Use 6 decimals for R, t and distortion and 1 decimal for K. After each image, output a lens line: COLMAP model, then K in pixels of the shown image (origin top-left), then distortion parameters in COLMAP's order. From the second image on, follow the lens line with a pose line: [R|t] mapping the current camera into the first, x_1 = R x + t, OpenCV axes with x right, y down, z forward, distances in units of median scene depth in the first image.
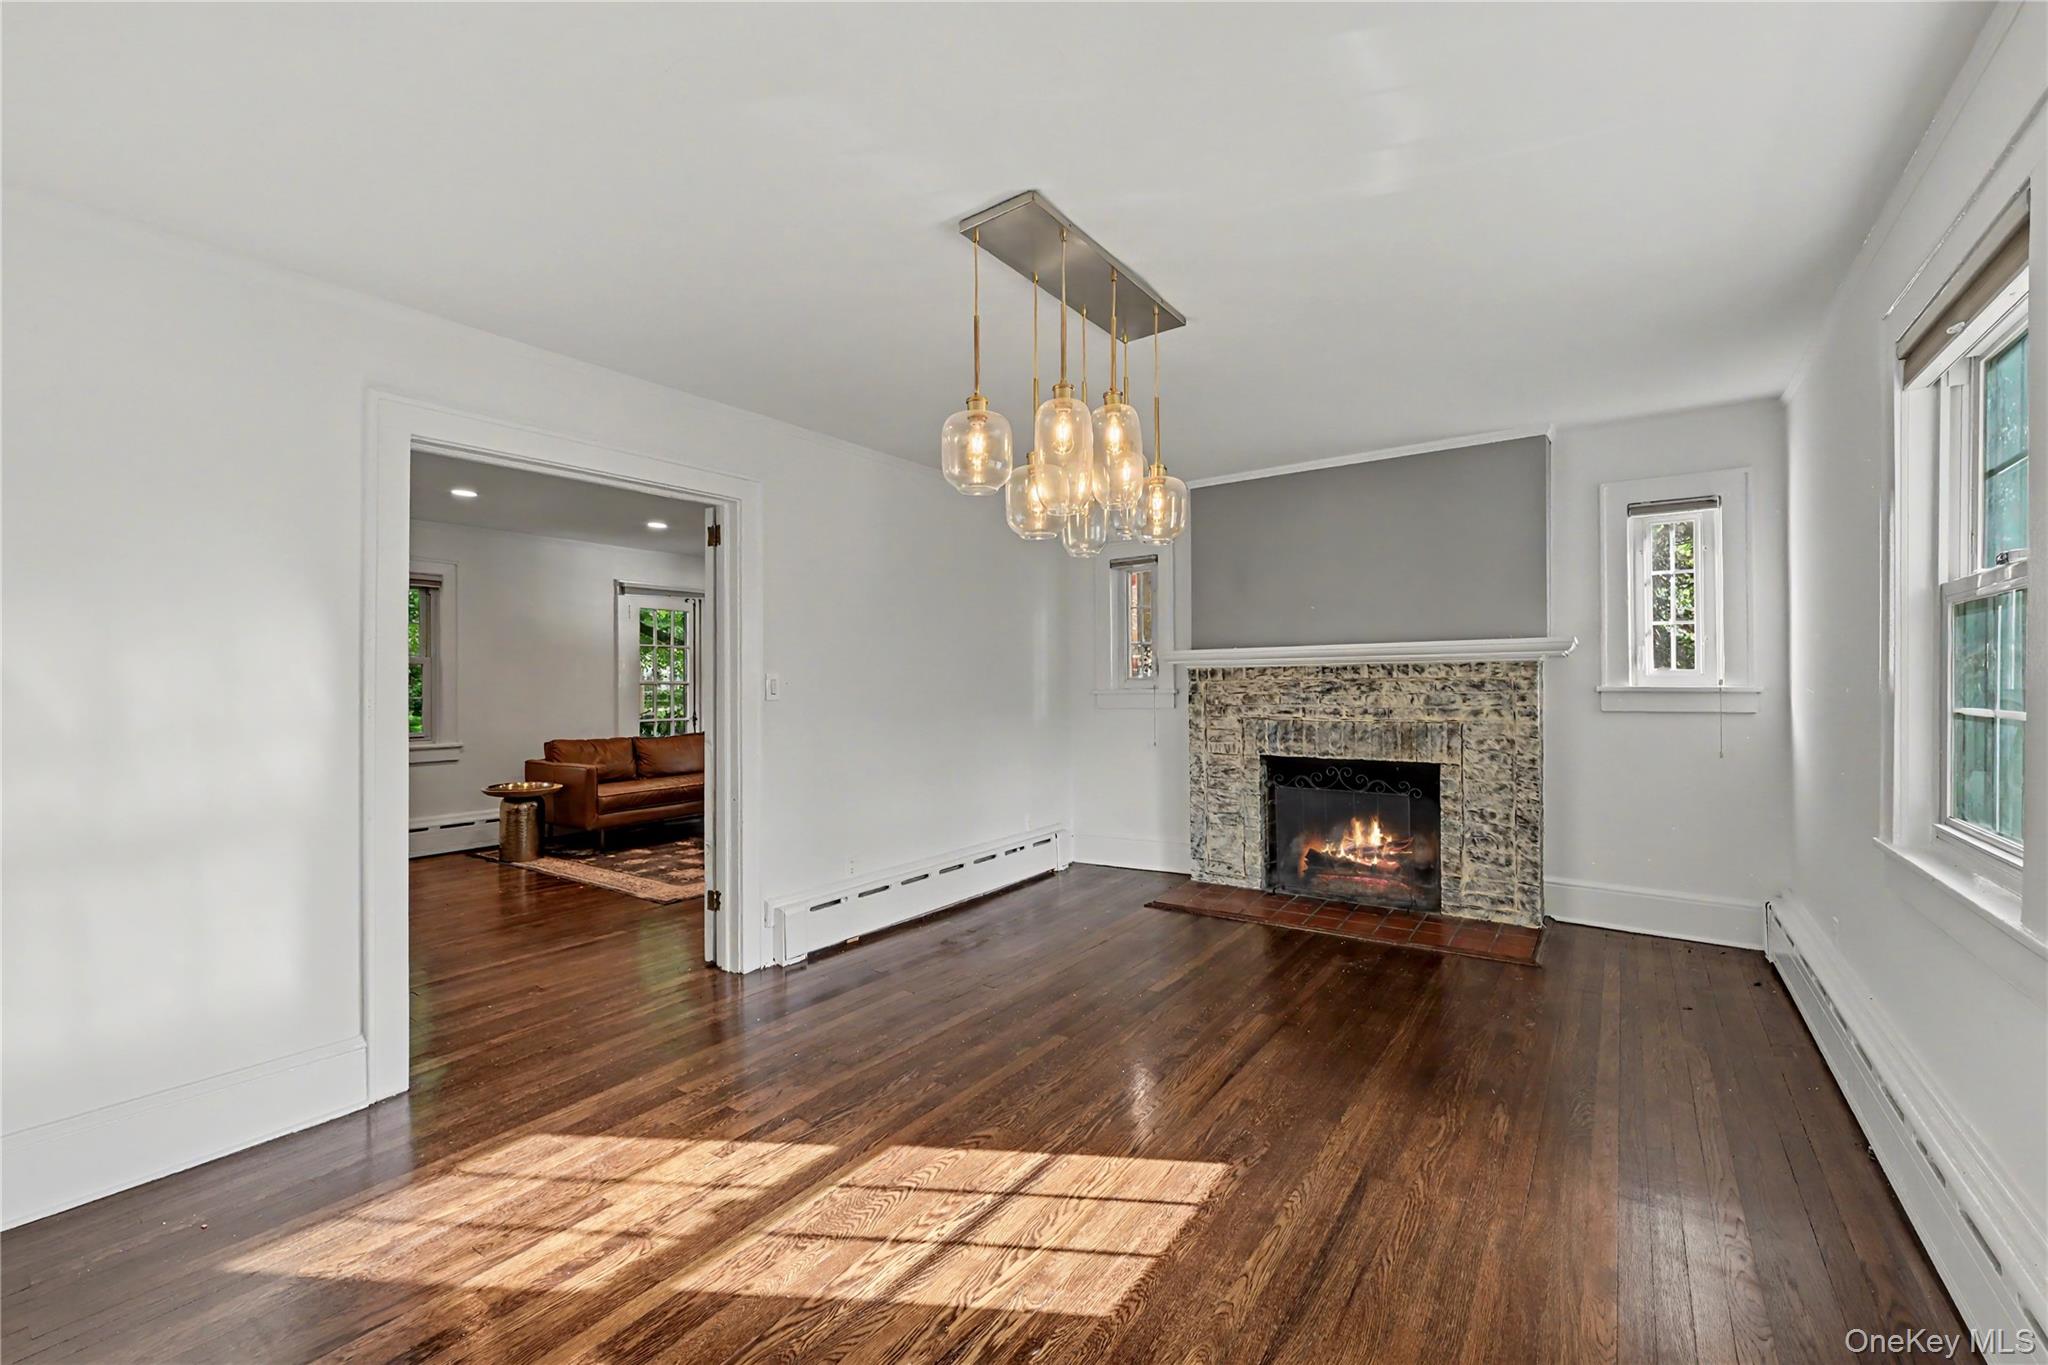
lens RADIAL K [[838.8, 0, 1024.0], [0, 838.8, 682.5], [0, 0, 1]] dist [0.000336, -0.000007]
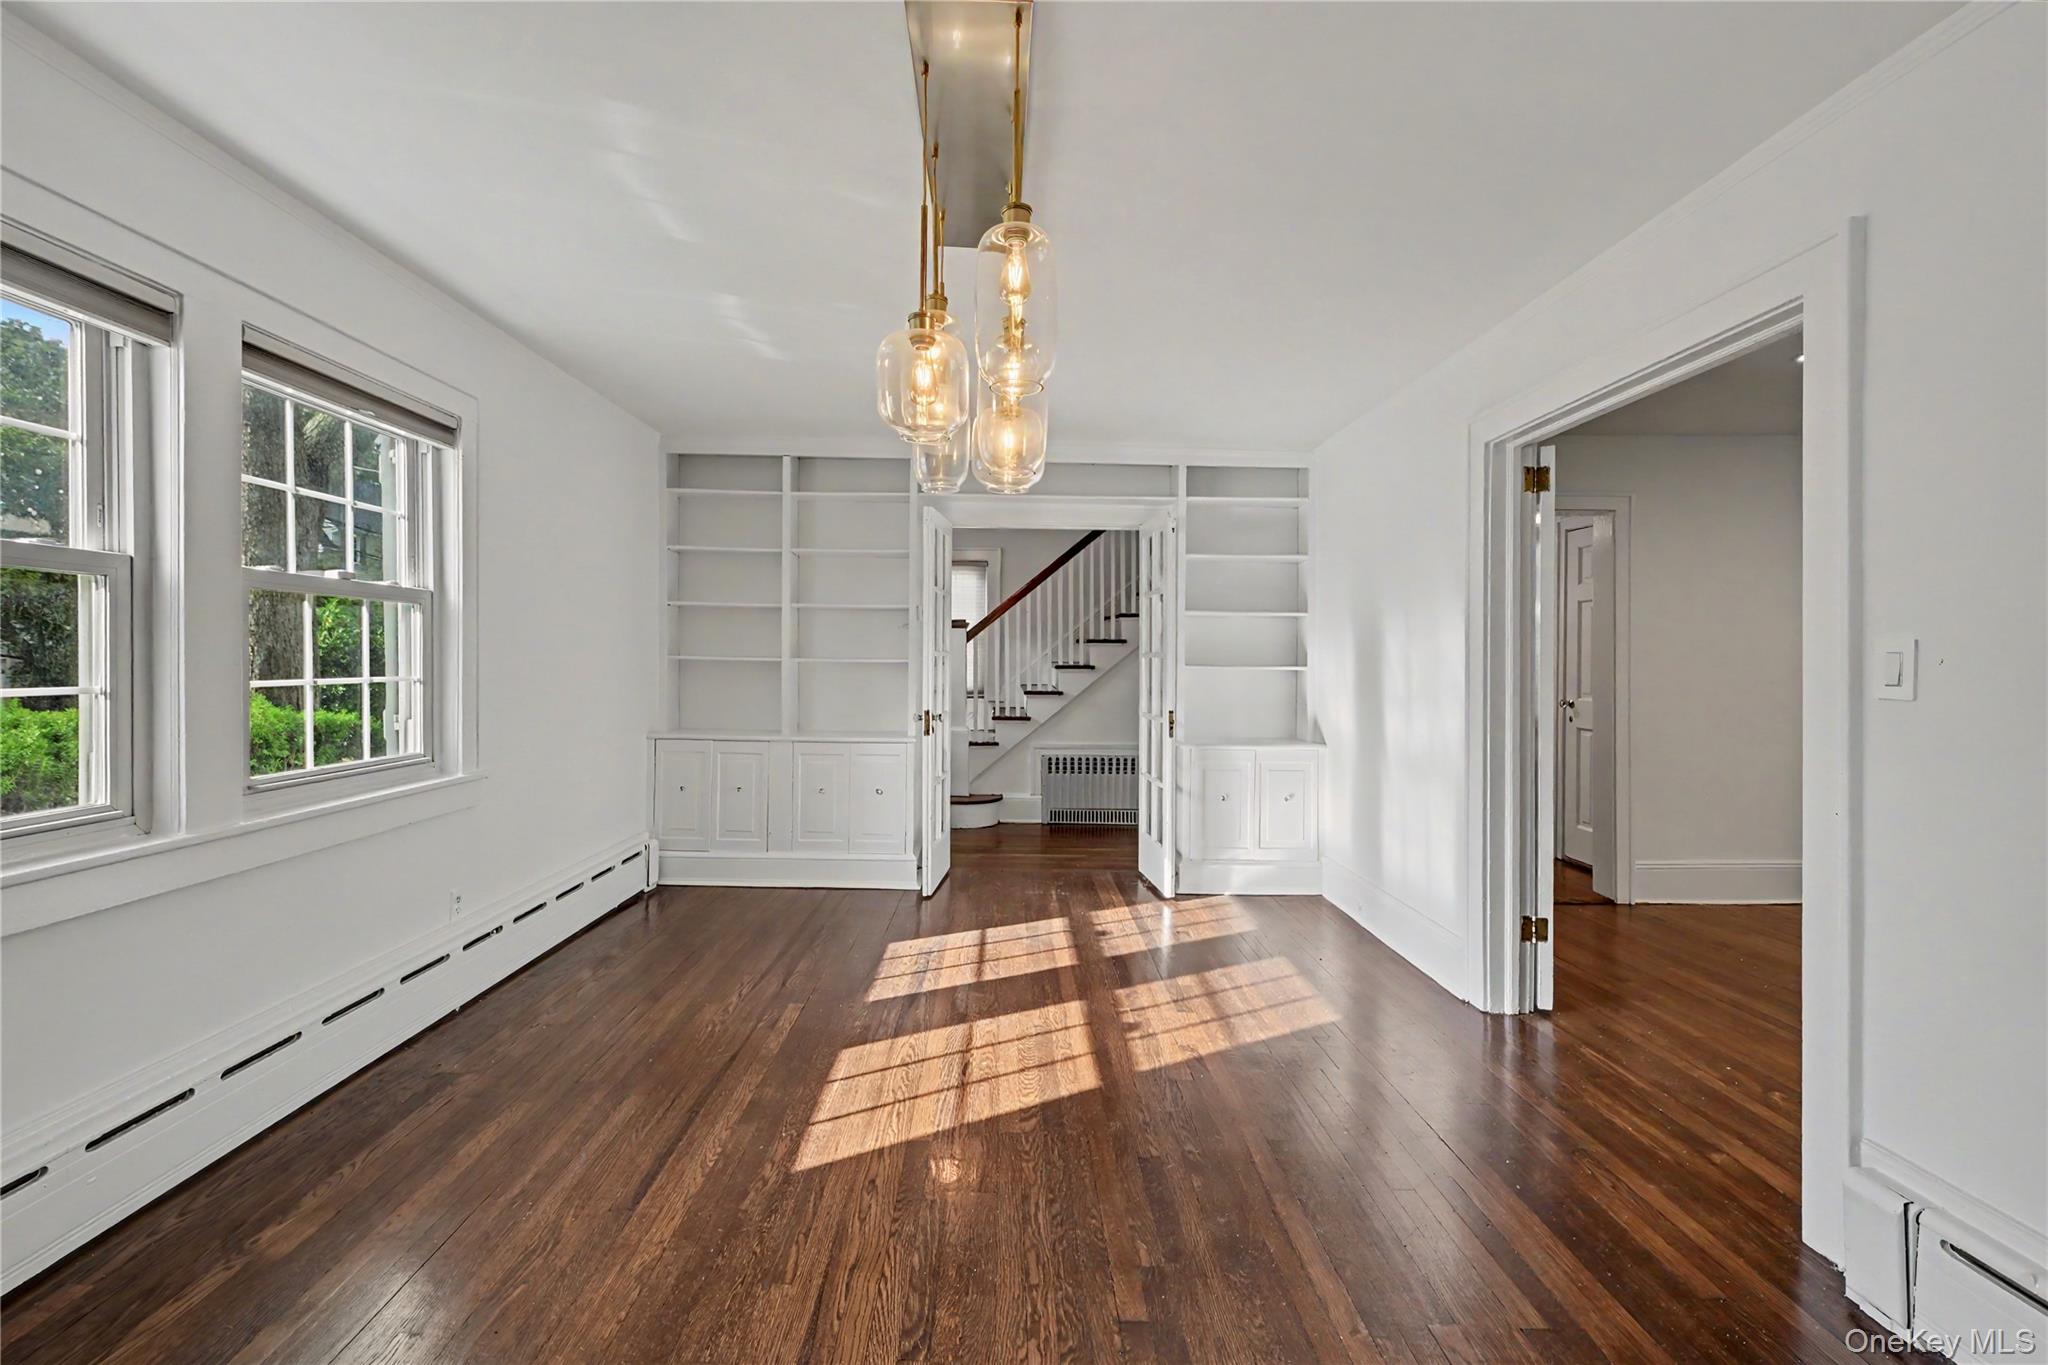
lens RADIAL K [[868.1, 0, 1010.6], [0, 868.1, 654.7], [0, 0, 1]] dist [-0.000201, 0.000002]
pose [[-0.817585, -0.003452, -0.575797, 0.291801], [0.000376, 0.999979, -0.006528, 0.000230], [0.575808, -0.005553, -0.817566, 0.953083]]
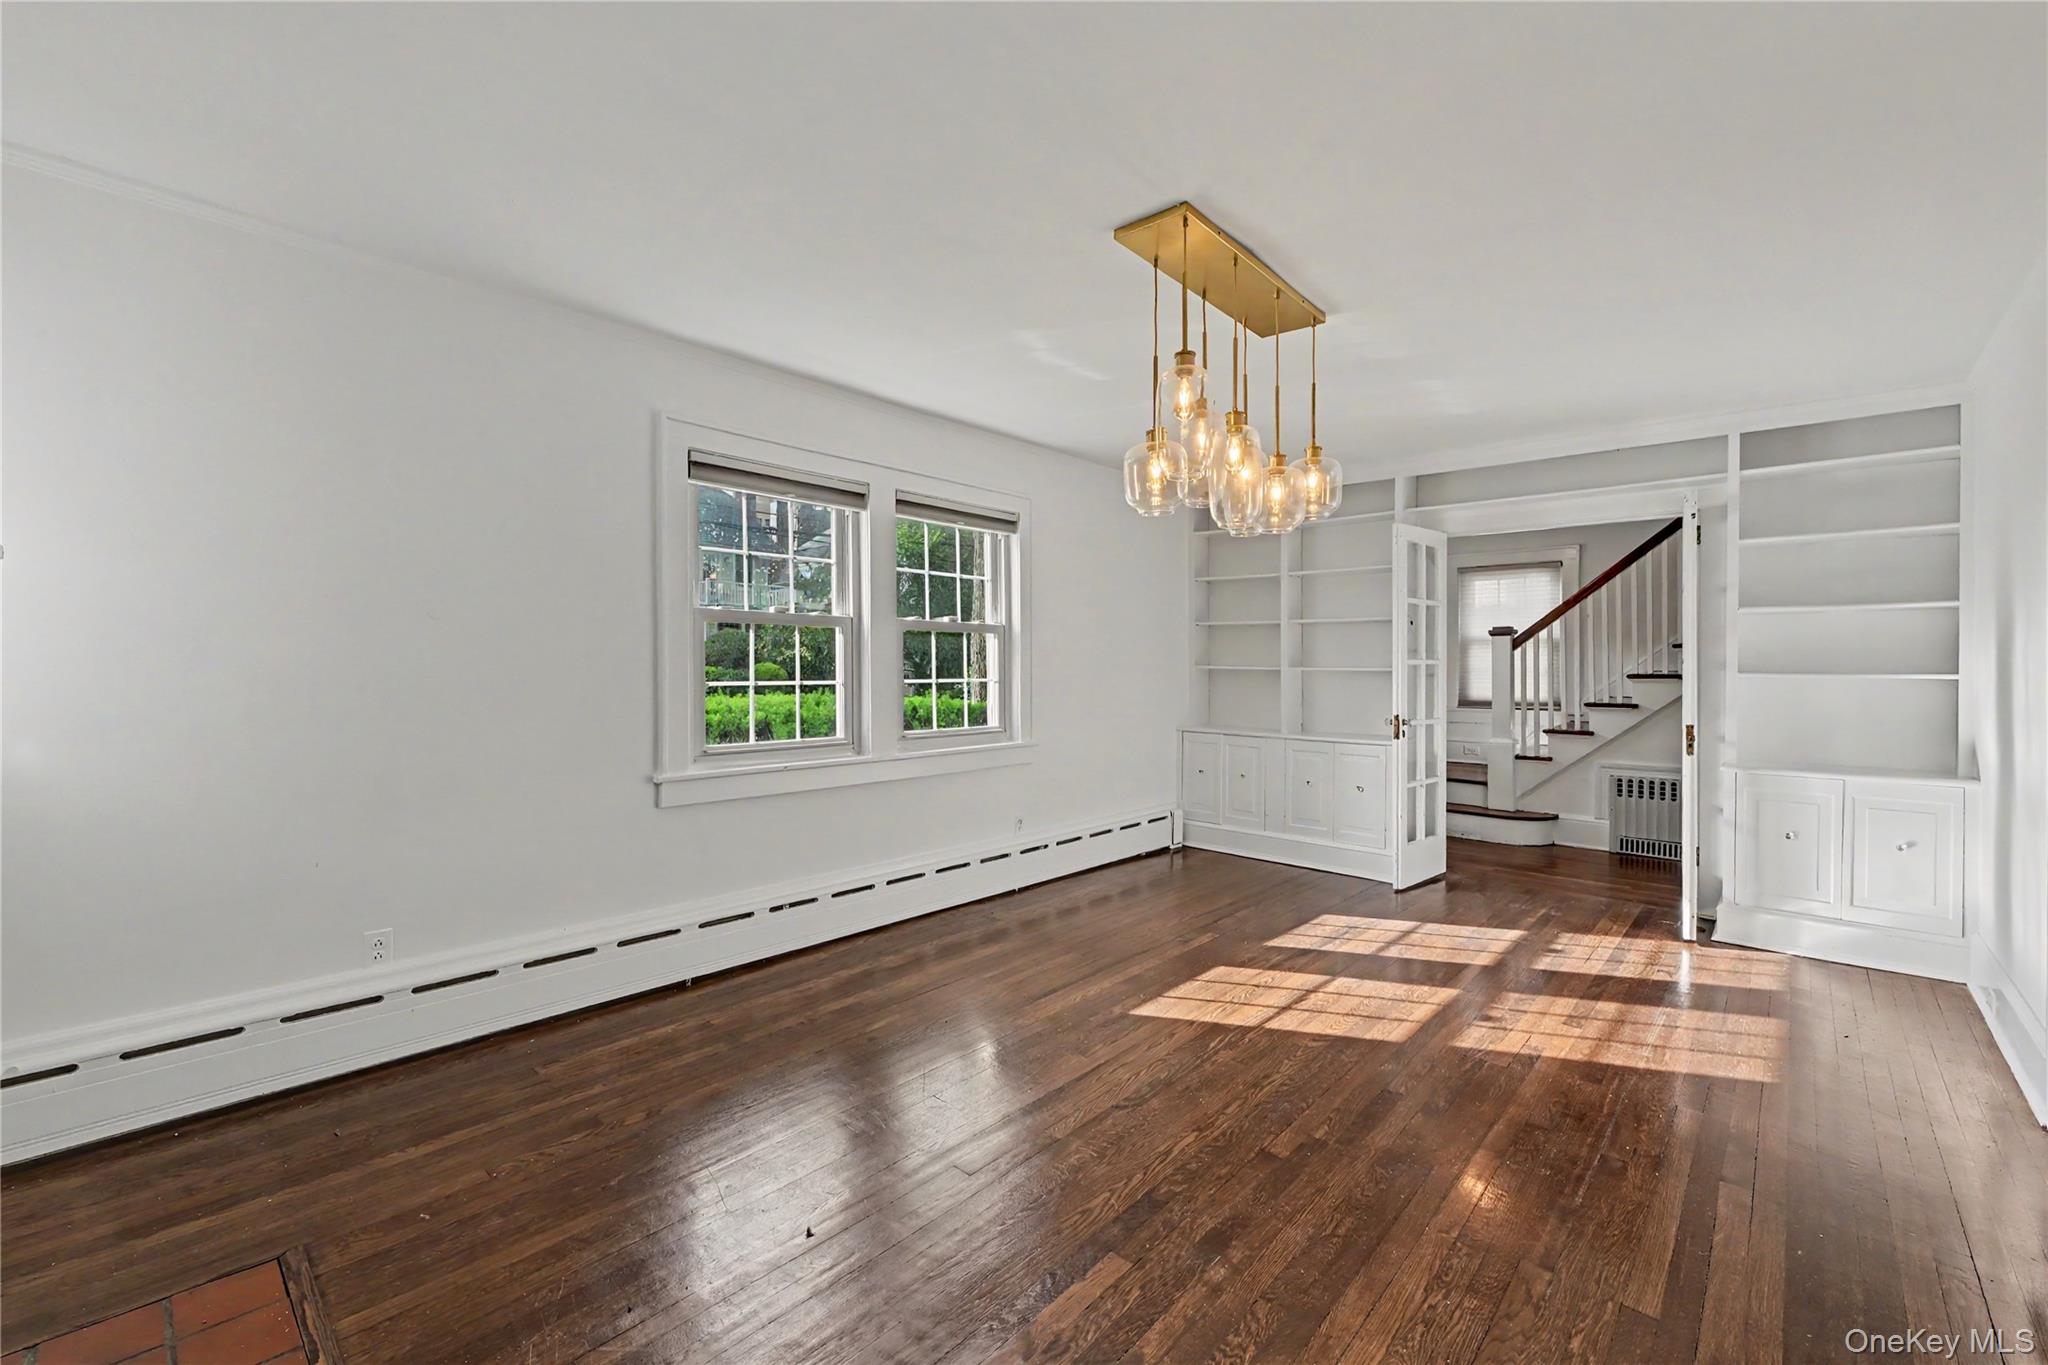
lens RADIAL K [[847.8, 0, 1003.4], [0, 847.8, 675.7], [0, 0, 1]] dist [-0.000097, -0.000126]
pose [[-0.988889, 0.001698, 0.148647, 0.113361], [0.002116, 0.999994, 0.002652, 0.005547], [-0.148642, 0.002937, -0.988887, 1.186159]]
